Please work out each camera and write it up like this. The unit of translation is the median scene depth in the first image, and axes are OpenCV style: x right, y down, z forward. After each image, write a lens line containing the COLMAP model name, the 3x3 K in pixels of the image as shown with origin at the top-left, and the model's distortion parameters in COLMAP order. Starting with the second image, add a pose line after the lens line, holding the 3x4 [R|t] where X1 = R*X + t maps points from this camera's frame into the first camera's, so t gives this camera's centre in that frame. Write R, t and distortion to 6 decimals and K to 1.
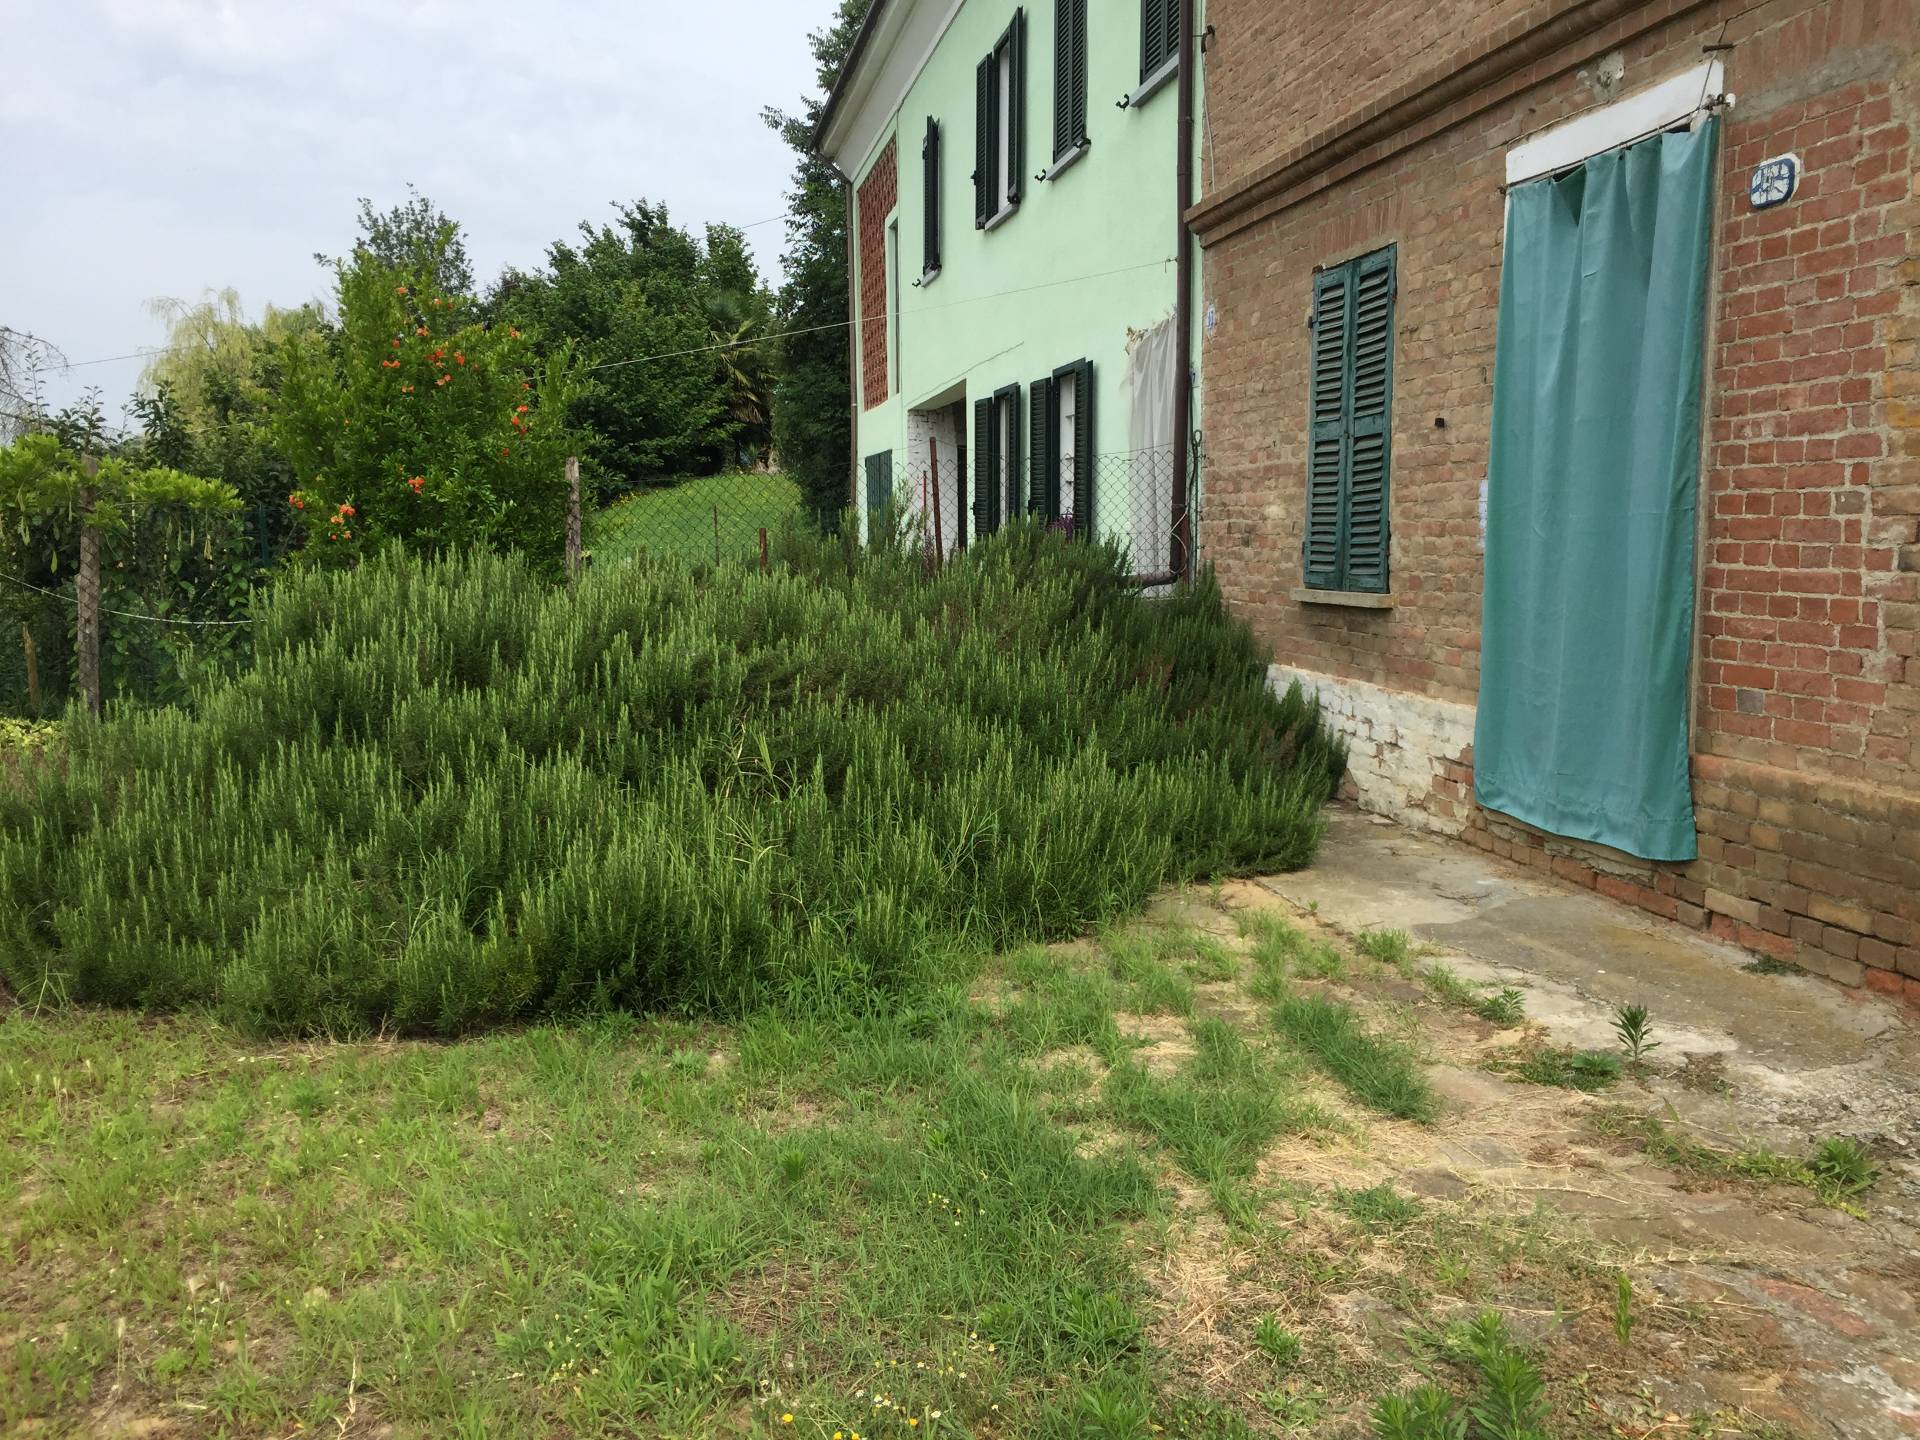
lens RADIAL K [[1677.1, 0, 966.4], [0, 1677.1, 720.4], [0, 0, 1]] dist [0.036505, -0.012953]
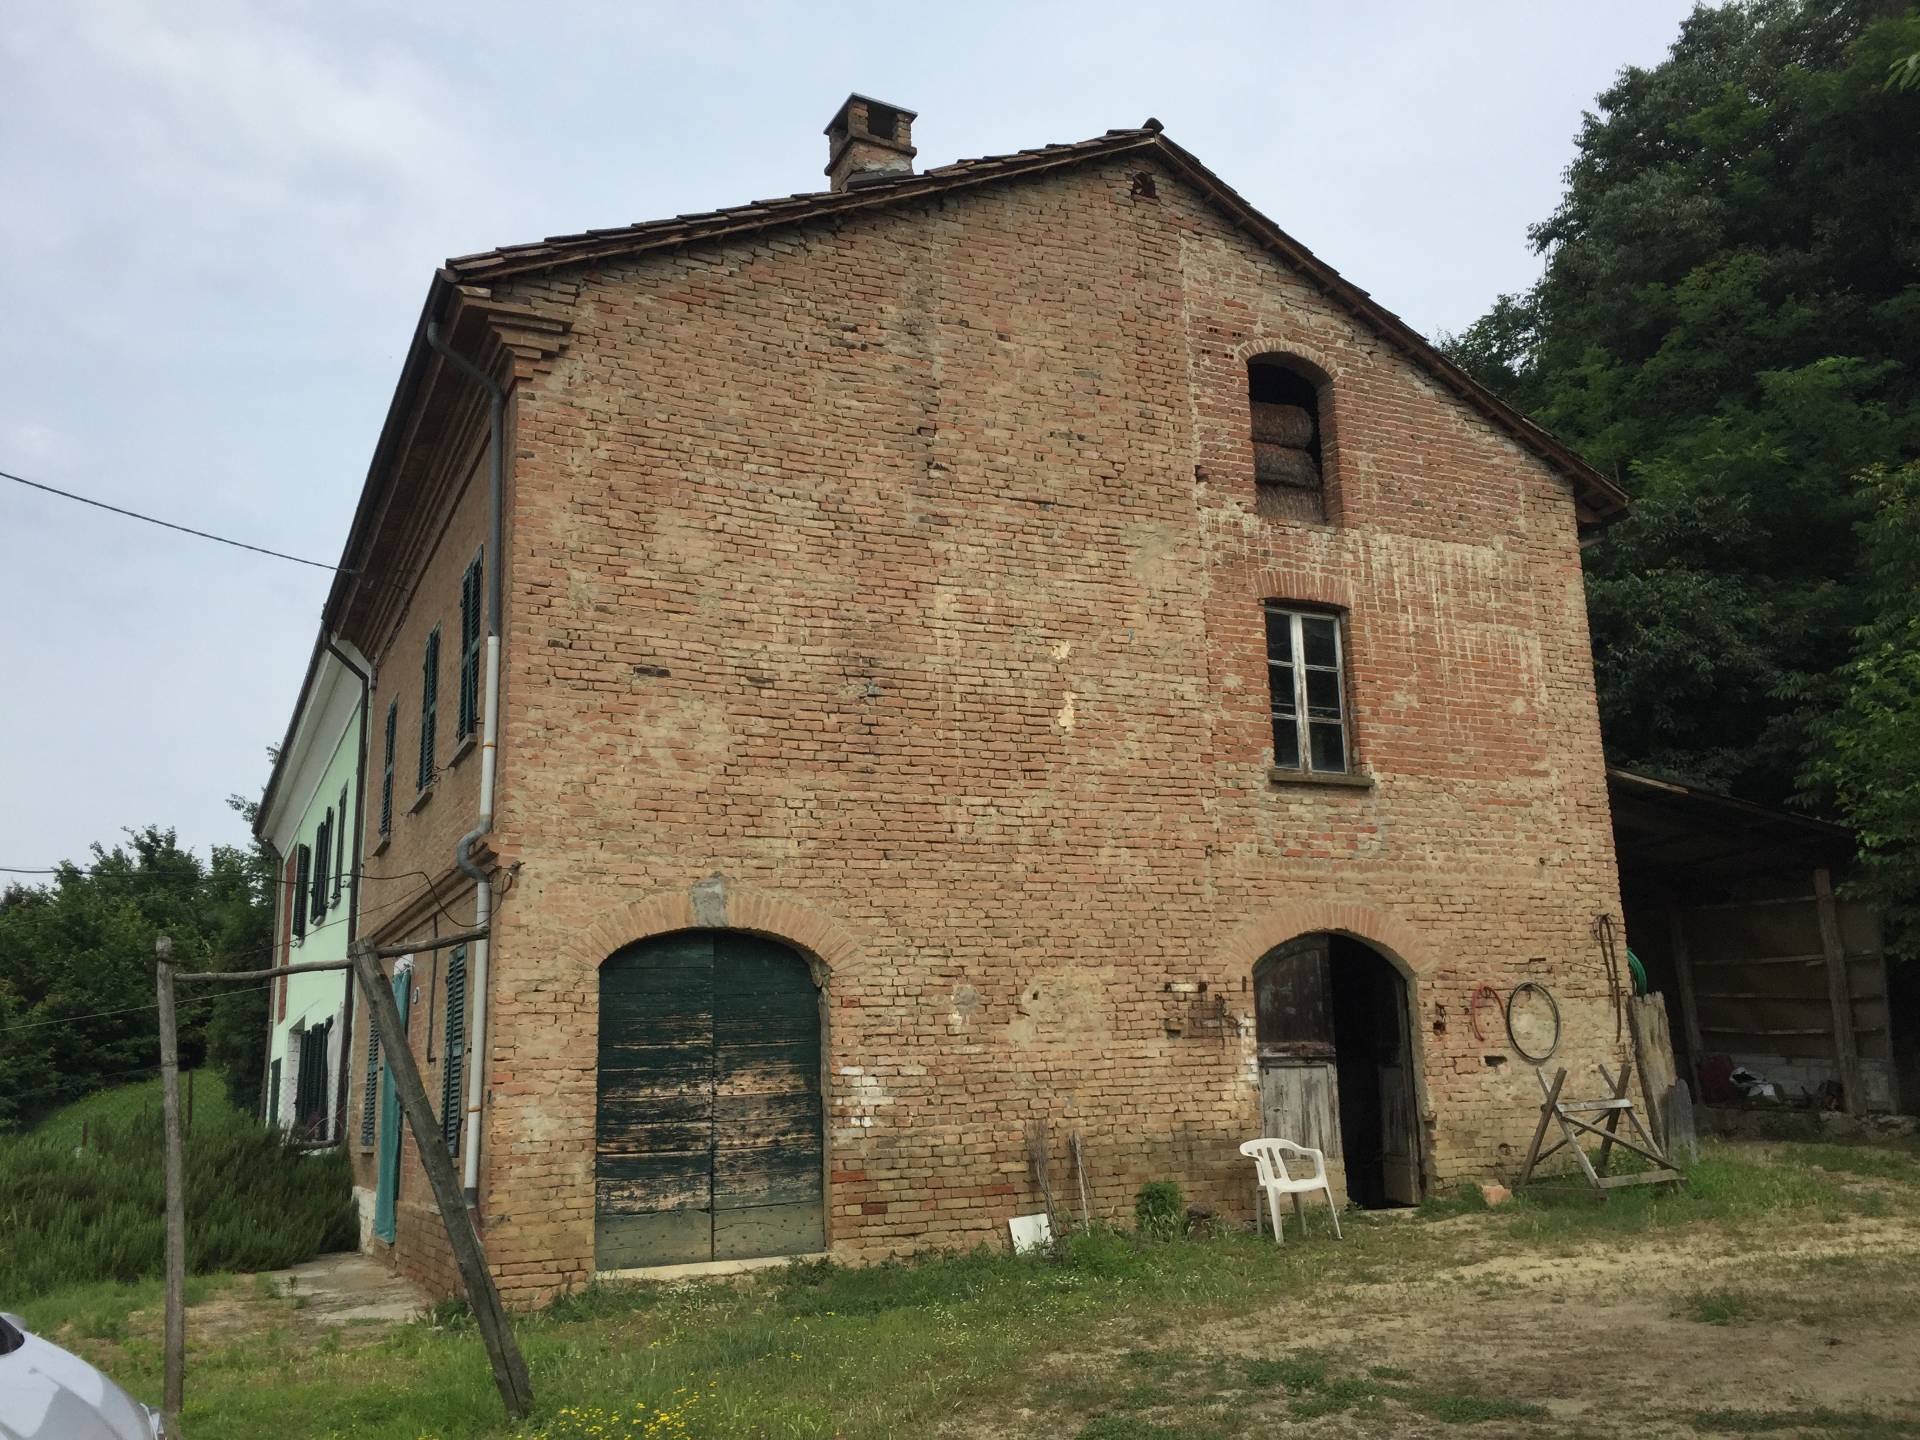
lens RADIAL K [[1677.1, 0, 953.4], [0, 1677.1, 709.0], [0, 0, 1]] dist [0.036505, -0.012953]
pose [[0.971873, 0.036039, 0.232733, 0.078684], [0.044847, 0.941818, -0.333119, 0.027238], [-0.231198, 0.334187, 0.913711, -0.239486]]
